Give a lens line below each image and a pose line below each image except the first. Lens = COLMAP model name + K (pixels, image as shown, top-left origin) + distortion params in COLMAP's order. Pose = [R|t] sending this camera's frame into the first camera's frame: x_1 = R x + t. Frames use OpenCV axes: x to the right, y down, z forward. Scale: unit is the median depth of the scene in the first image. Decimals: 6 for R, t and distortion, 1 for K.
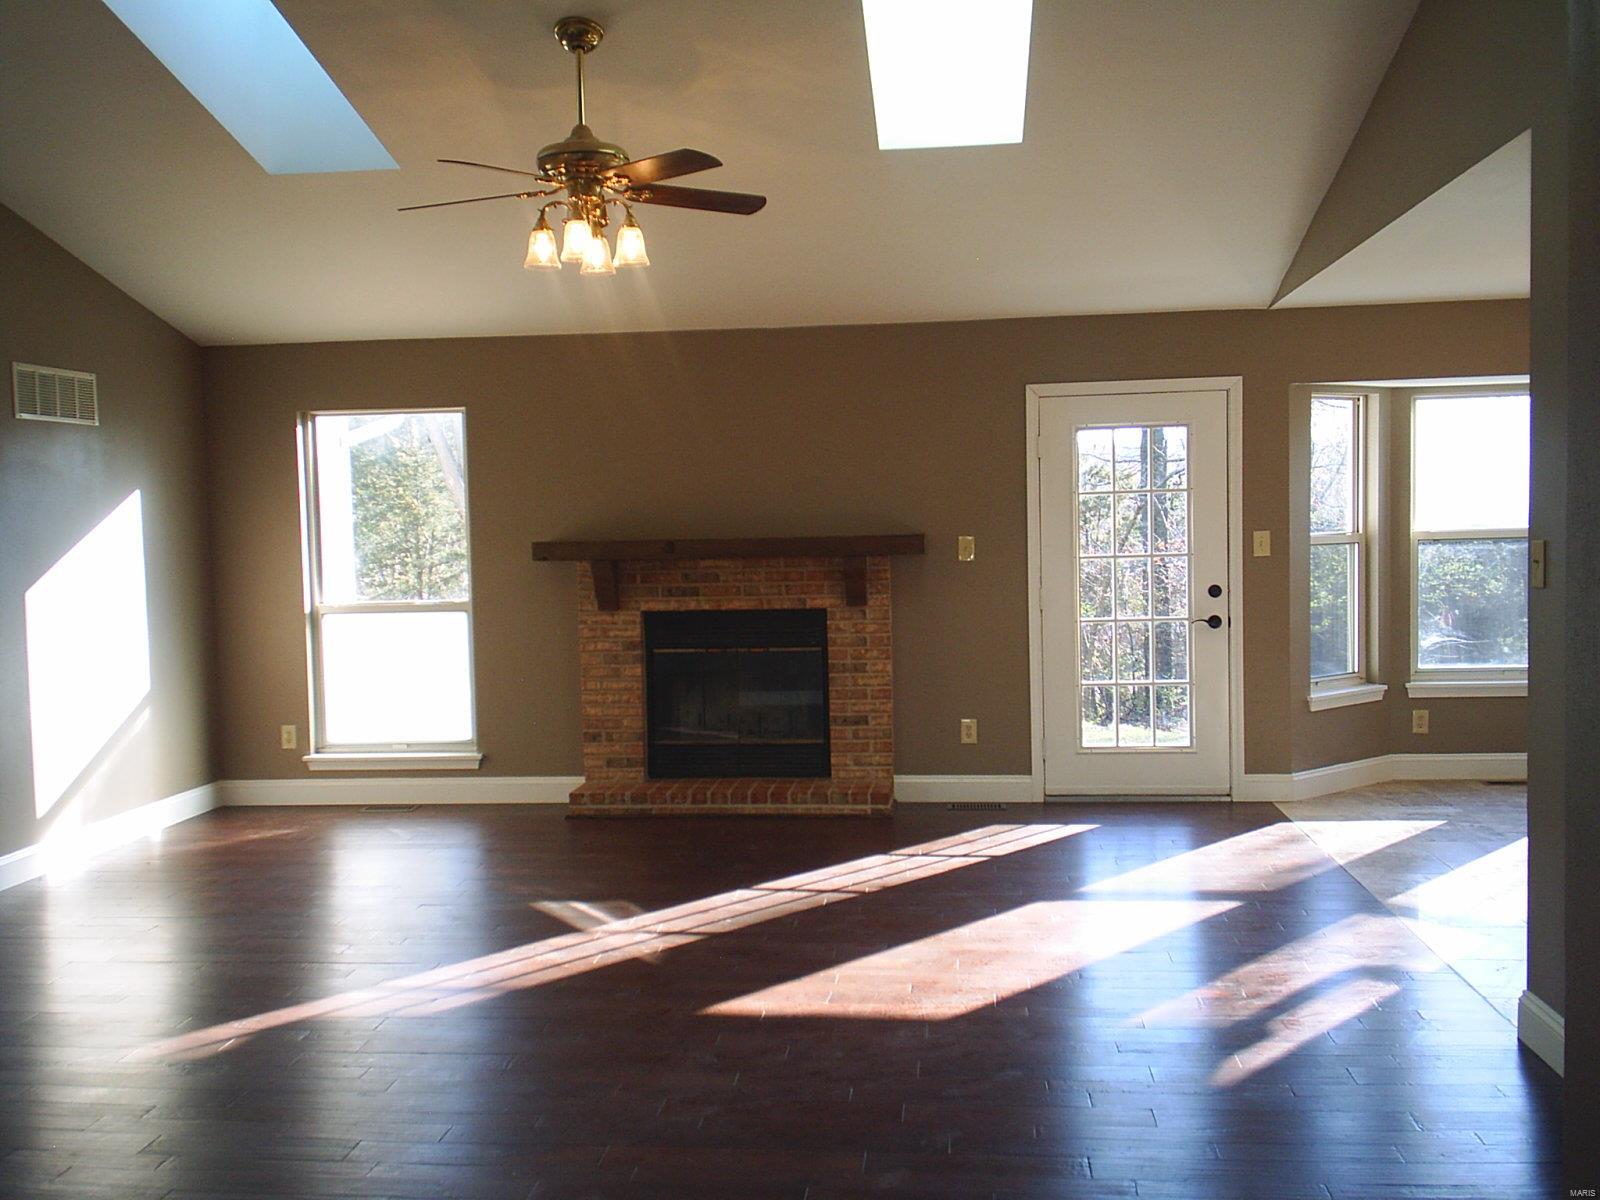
lens RADIAL K [[1568.3, 0, 803.1], [0, 1568.3, 602.7], [0, 0, 1]] dist [0.037880, 0.000000]
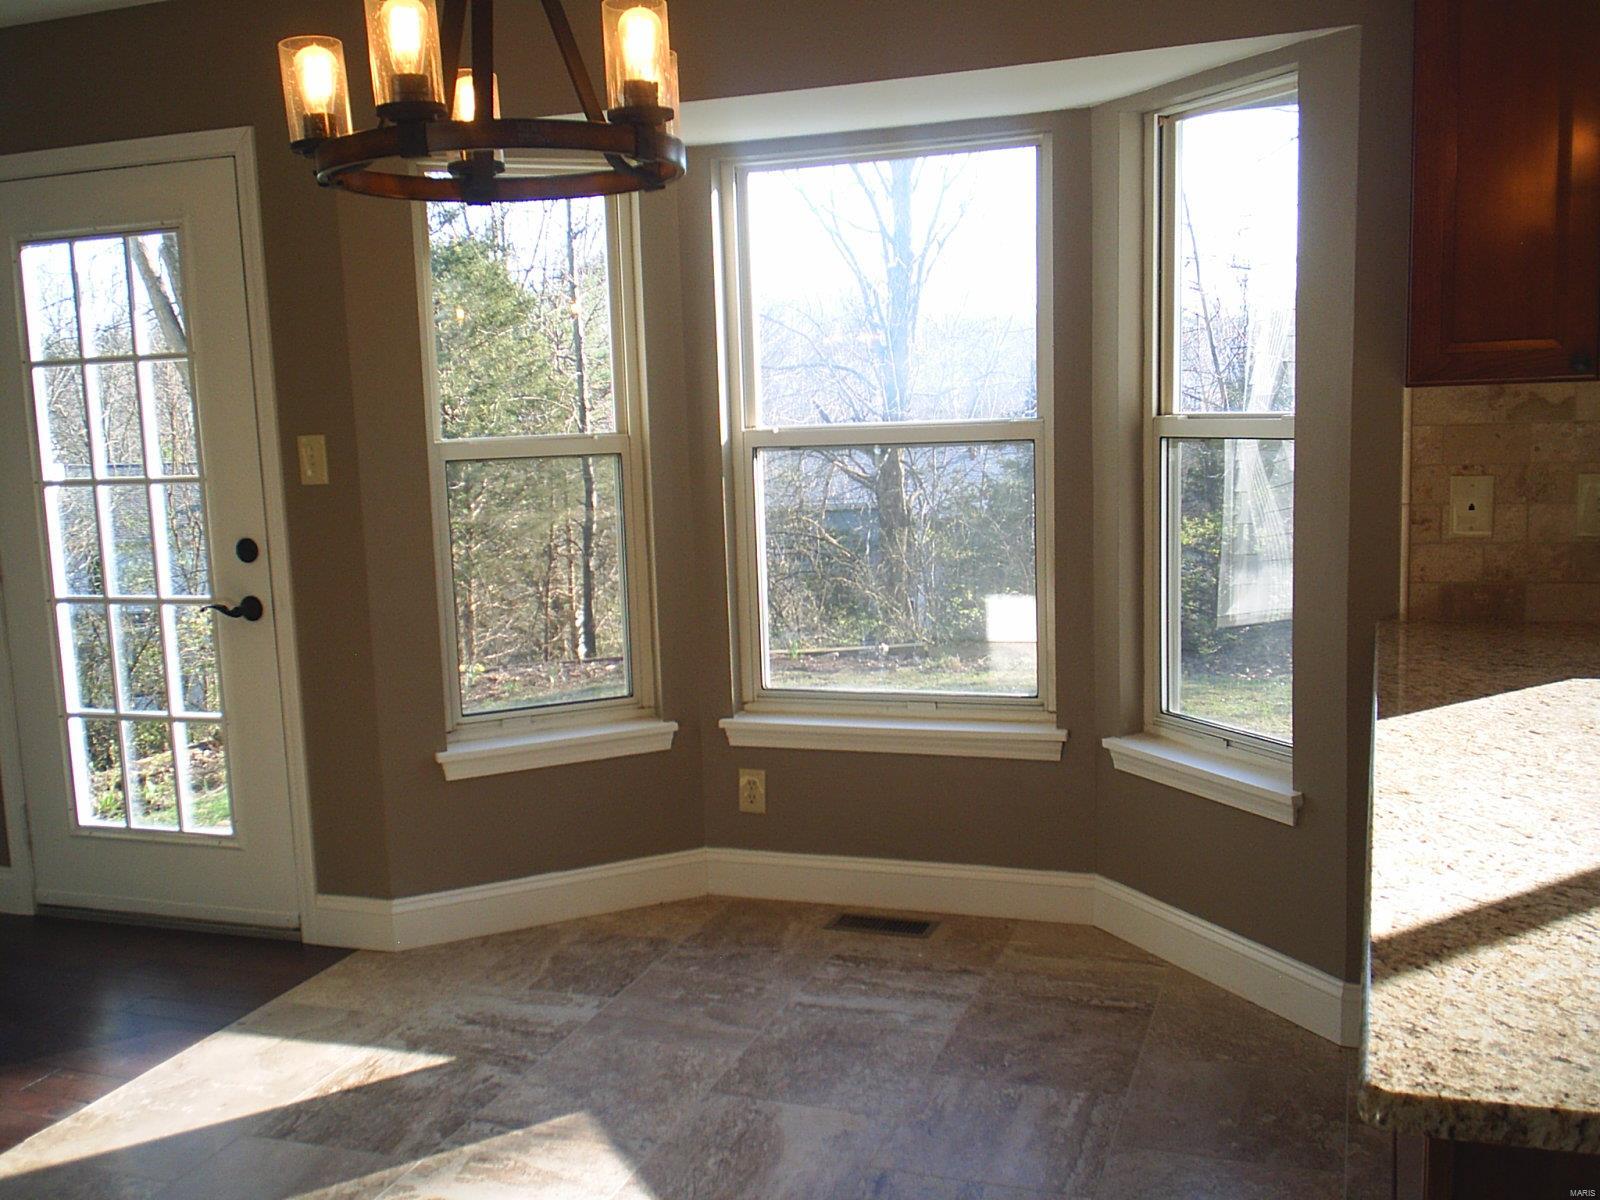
lens RADIAL K [[1568.3, 0, 797.9], [0, 1568.3, 595.3], [0, 0, 1]] dist [0.037880, 0.000000]
pose [[0.970866, 0.020588, -0.238738, 0.562432], [-0.000197, 0.996371, 0.085120, -0.036944], [0.239624, -0.082593, 0.967346, 0.531327]]
